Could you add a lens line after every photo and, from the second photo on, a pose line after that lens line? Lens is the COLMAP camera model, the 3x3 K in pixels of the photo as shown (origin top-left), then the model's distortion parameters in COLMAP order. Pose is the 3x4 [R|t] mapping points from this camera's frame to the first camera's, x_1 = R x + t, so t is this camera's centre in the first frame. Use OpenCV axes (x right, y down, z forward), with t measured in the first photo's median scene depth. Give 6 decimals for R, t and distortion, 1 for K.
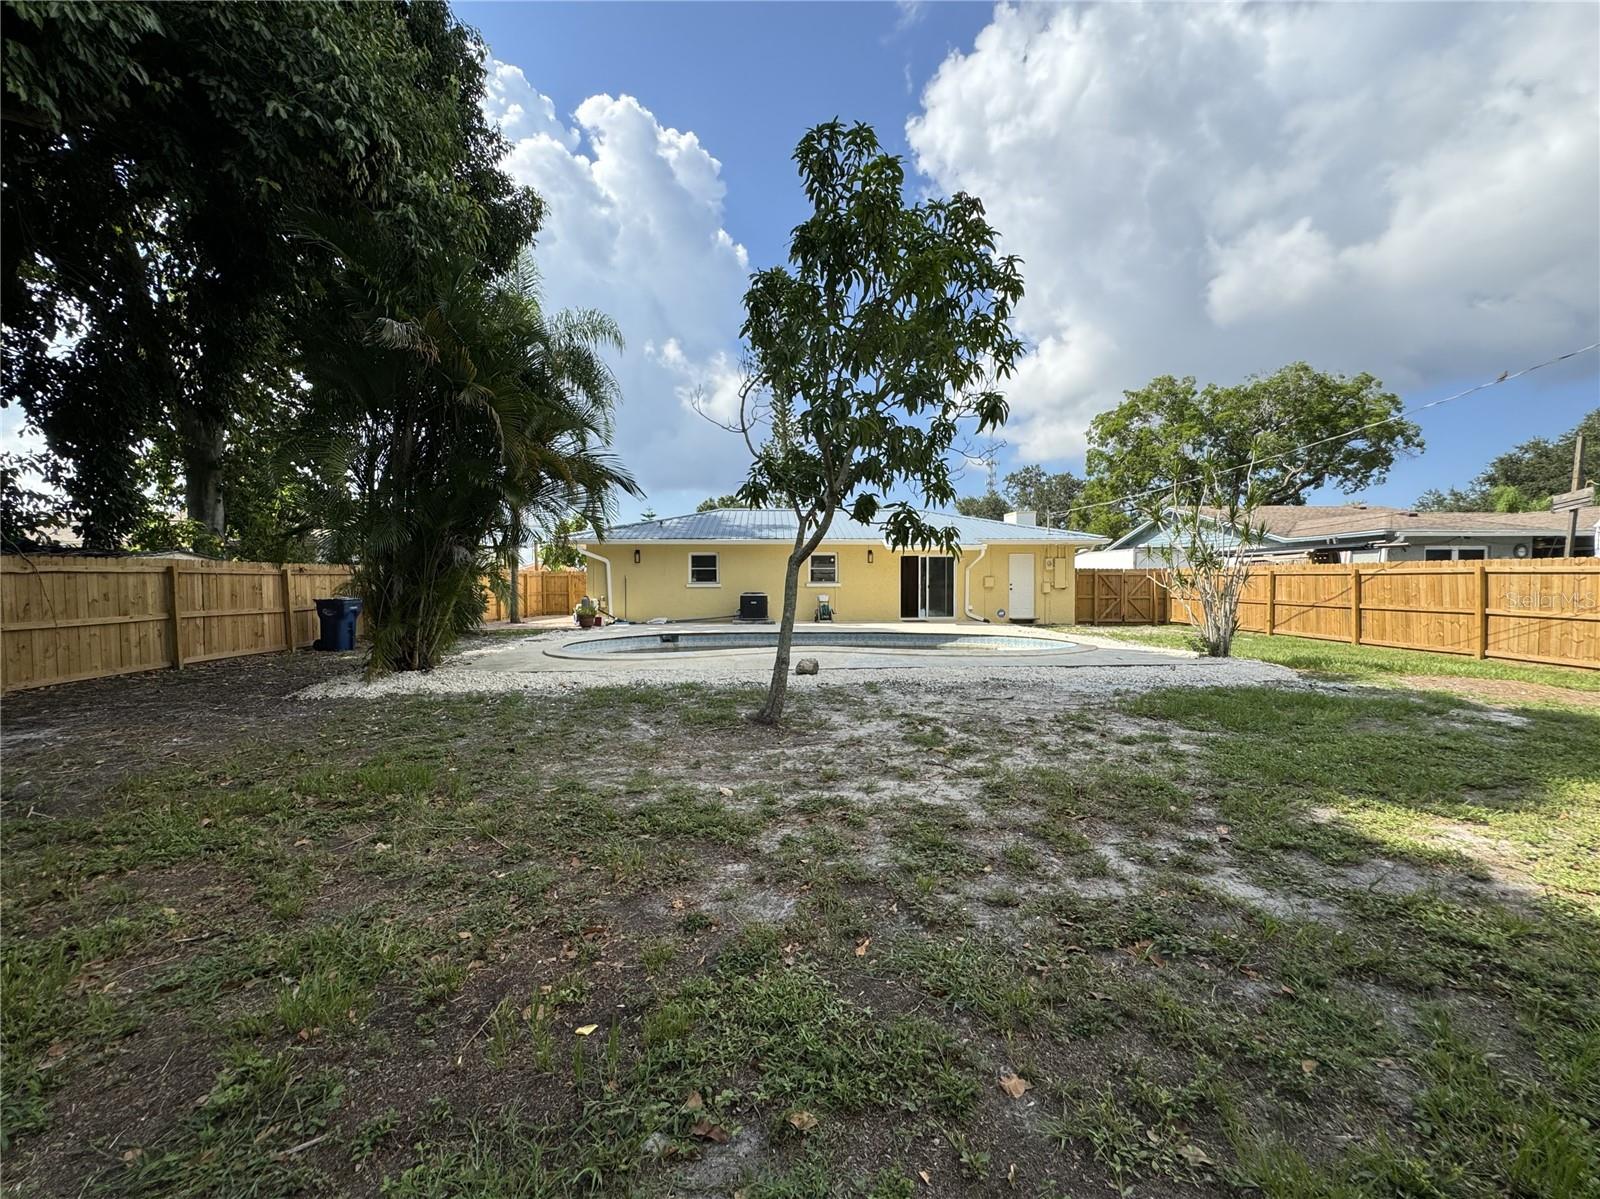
lens RADIAL K [[656.4, 0, 800.0], [0, 656.4, 599.5], [0, 0, 1]] dist [-0.002247, -0.000056]
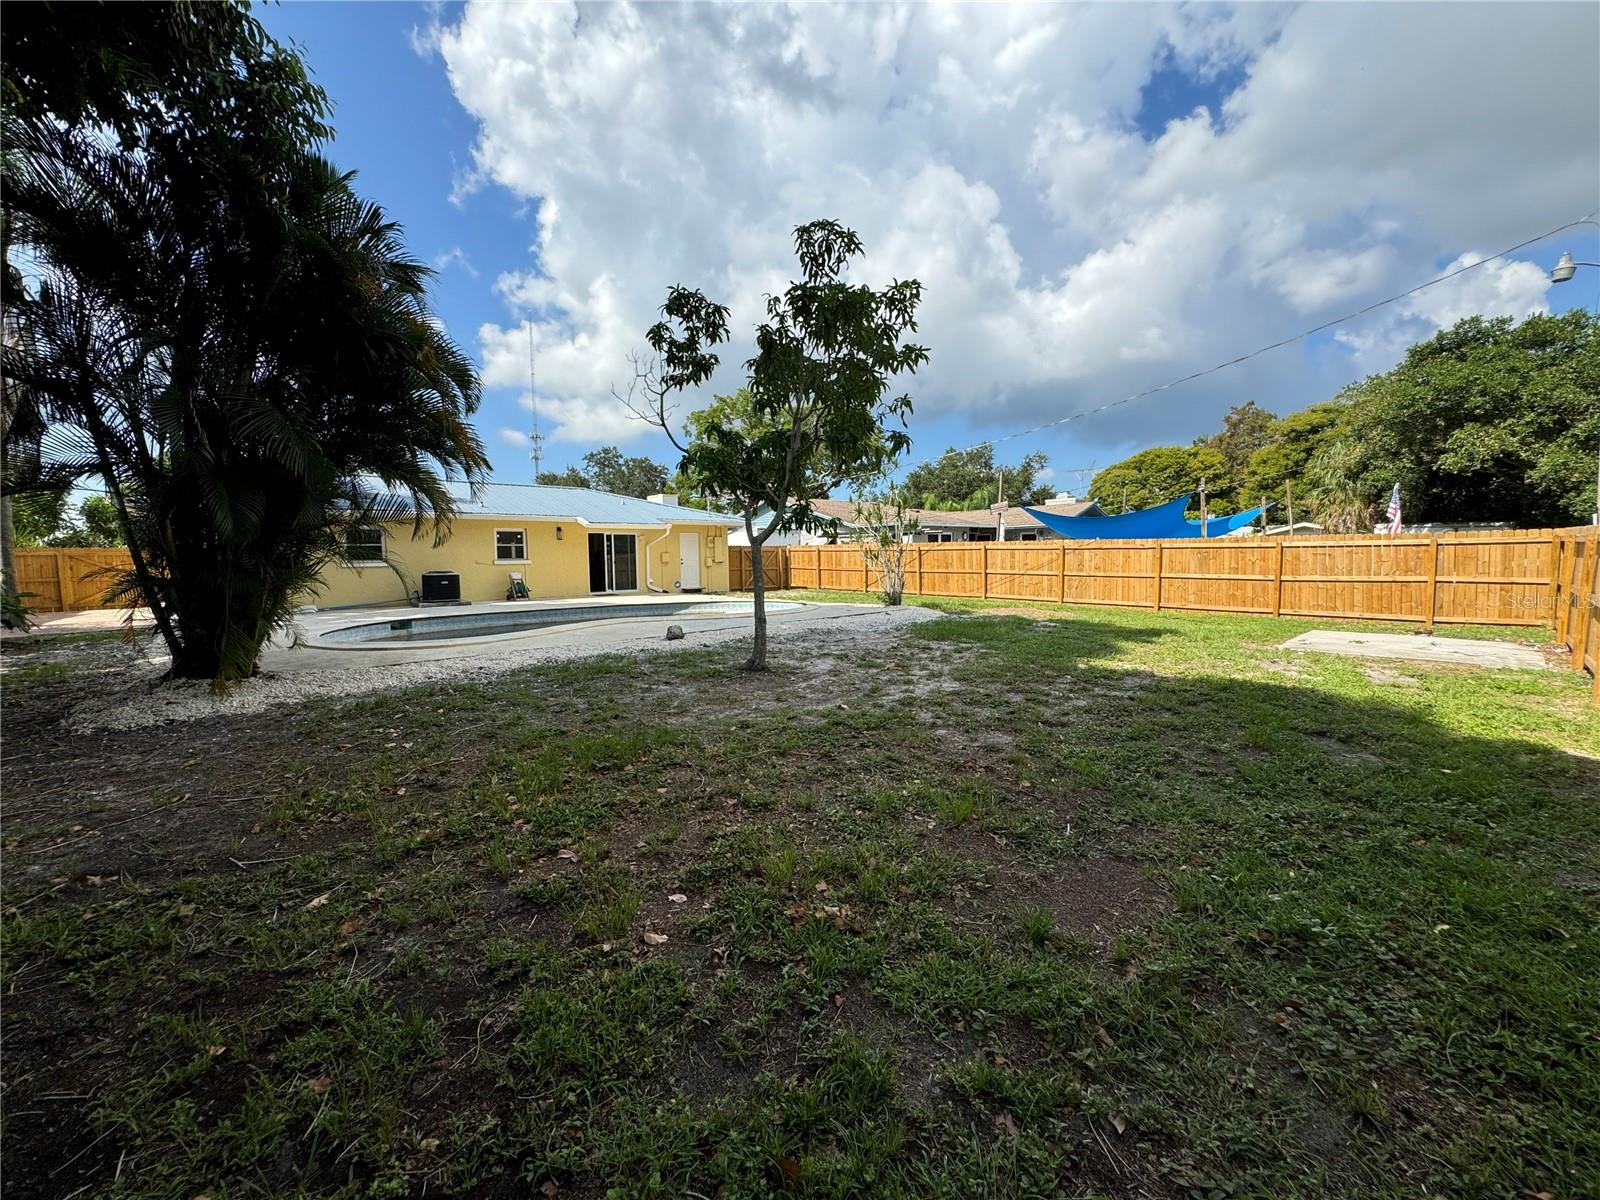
lens RADIAL K [[638.0, 0, 799.8], [0, 638.0, 600.9], [0, 0, 1]] dist [-0.001712, -0.000063]
pose [[0.774863, -0.052601, 0.629936, -0.337087], [0.026101, 0.998344, 0.051258, -0.003087], [-0.631590, -0.023276, 0.774953, -0.003052]]
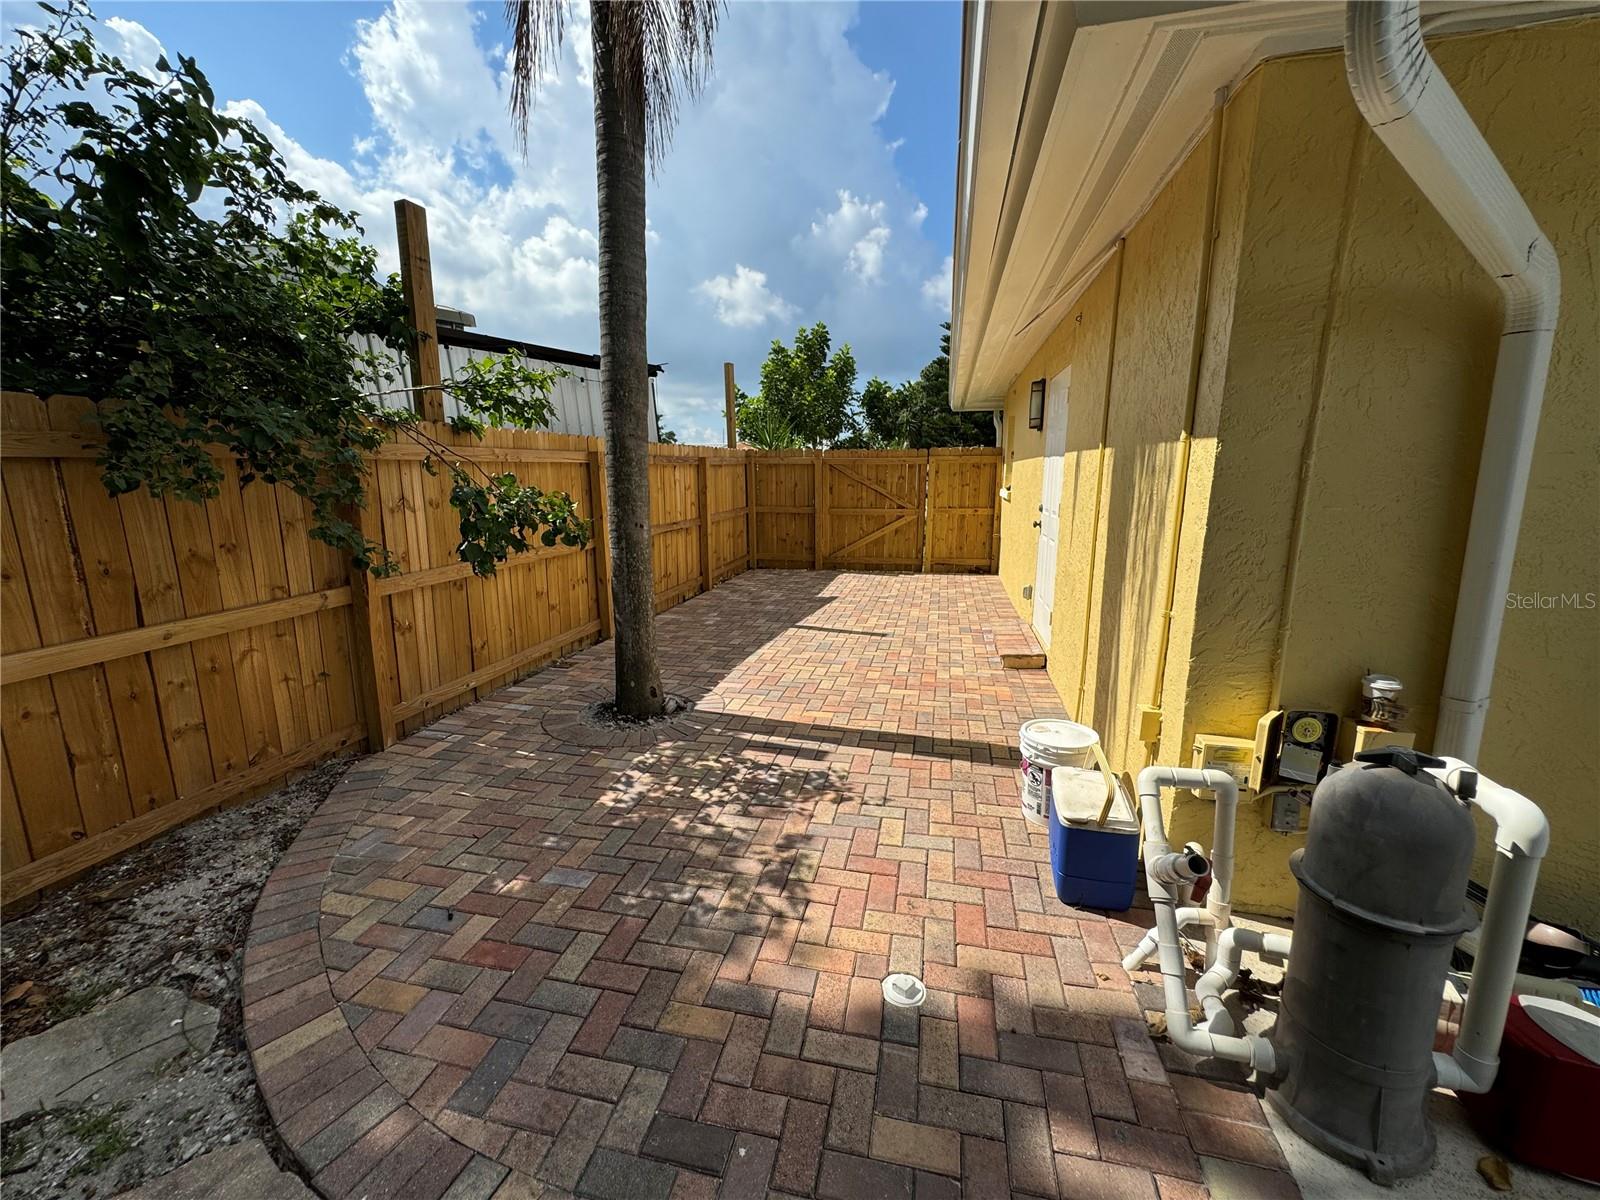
lens RADIAL K [[638.0, 0, 799.8], [0, 638.0, 600.9], [0, 0, 1]] dist [-0.001712, -0.000063]
pose [[0.962986, 0.055651, -0.263745, -0.512139], [-0.007470, 0.983590, 0.180264, -0.047234], [0.269449, -0.171622, 0.947599, 1.266917]]
